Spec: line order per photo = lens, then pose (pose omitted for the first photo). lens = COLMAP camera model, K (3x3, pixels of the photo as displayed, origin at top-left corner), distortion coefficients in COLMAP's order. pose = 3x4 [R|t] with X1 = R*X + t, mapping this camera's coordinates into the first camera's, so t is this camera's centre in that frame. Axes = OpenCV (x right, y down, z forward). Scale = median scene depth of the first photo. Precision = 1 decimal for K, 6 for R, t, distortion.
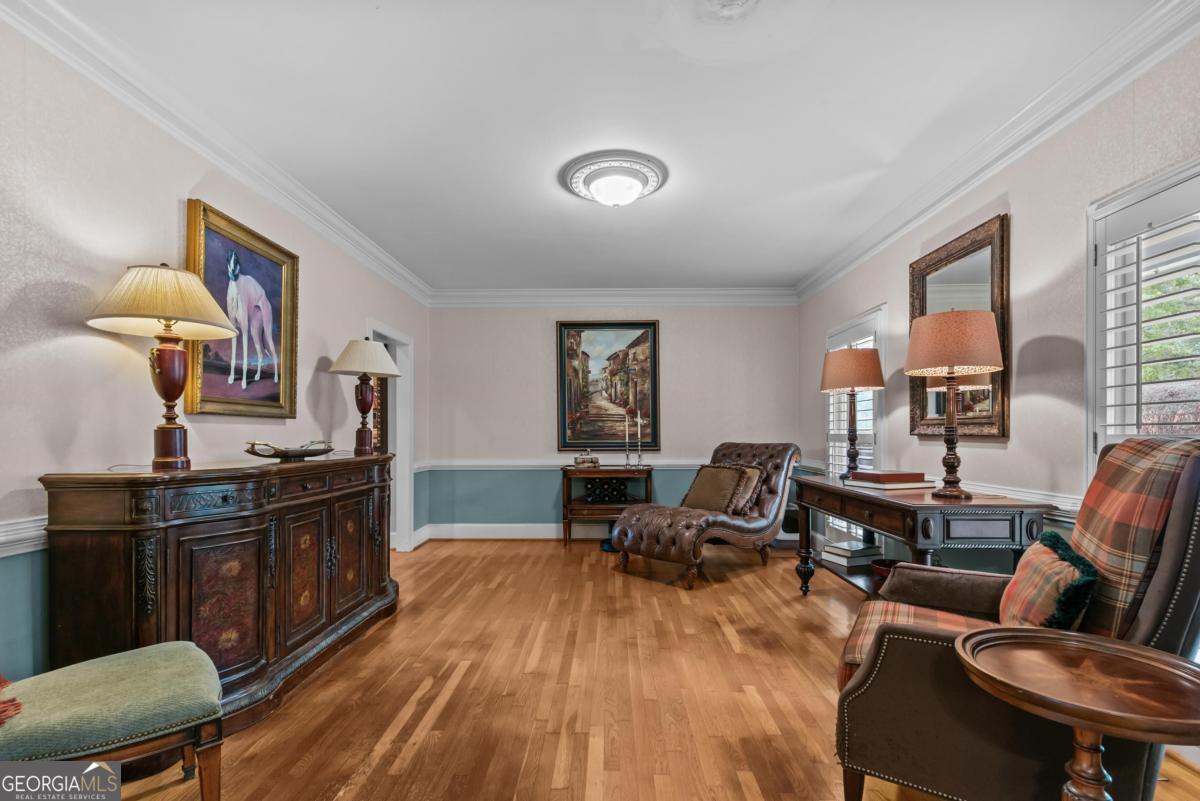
lens RADIAL K [[534.5, 0, 600.9], [0, 534.5, 405.0], [0, 0, 1]] dist [0.003626, -0.000728]
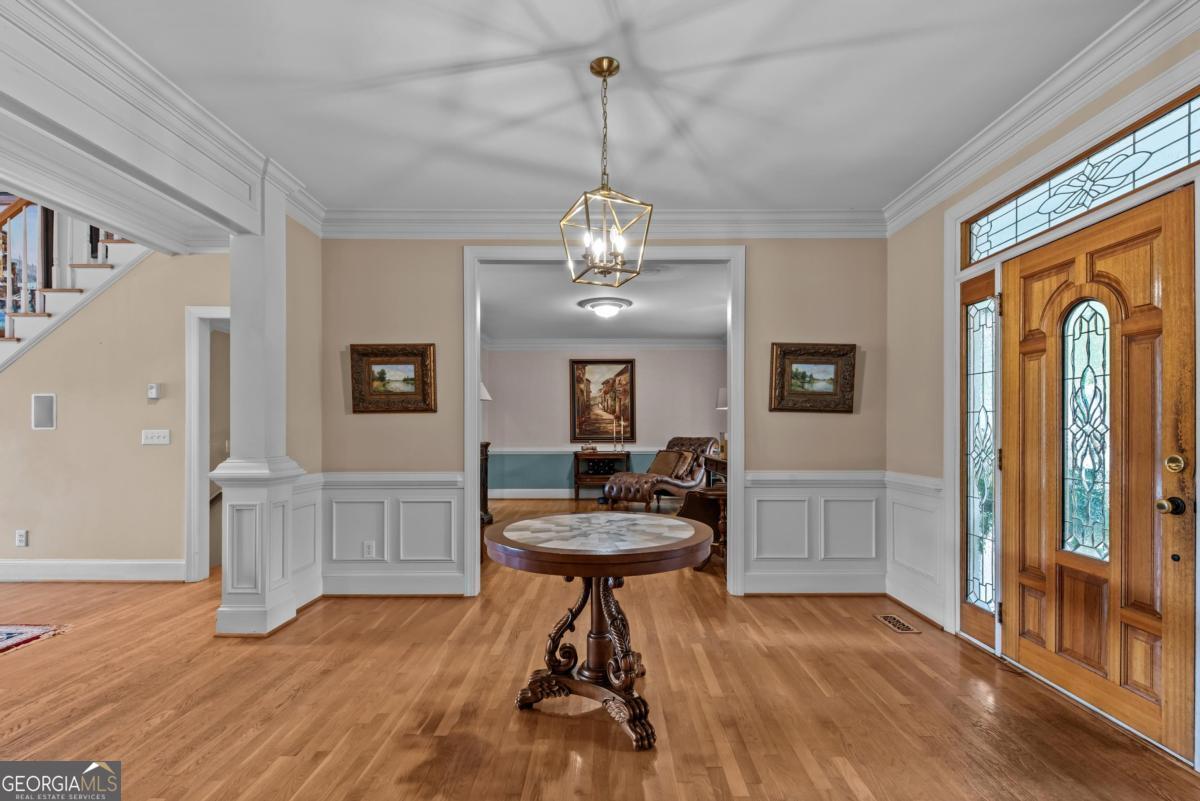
lens RADIAL K [[534.5, 0, 598.8], [0, 534.5, 398.8], [0, 0, 1]] dist [0.003626, -0.000728]
pose [[0.999948, -0.000738, 0.010217, -0.015468], [0.000752, 0.999999, -0.001410, -0.046839], [-0.010216, 0.001417, 0.999947, -0.679214]]
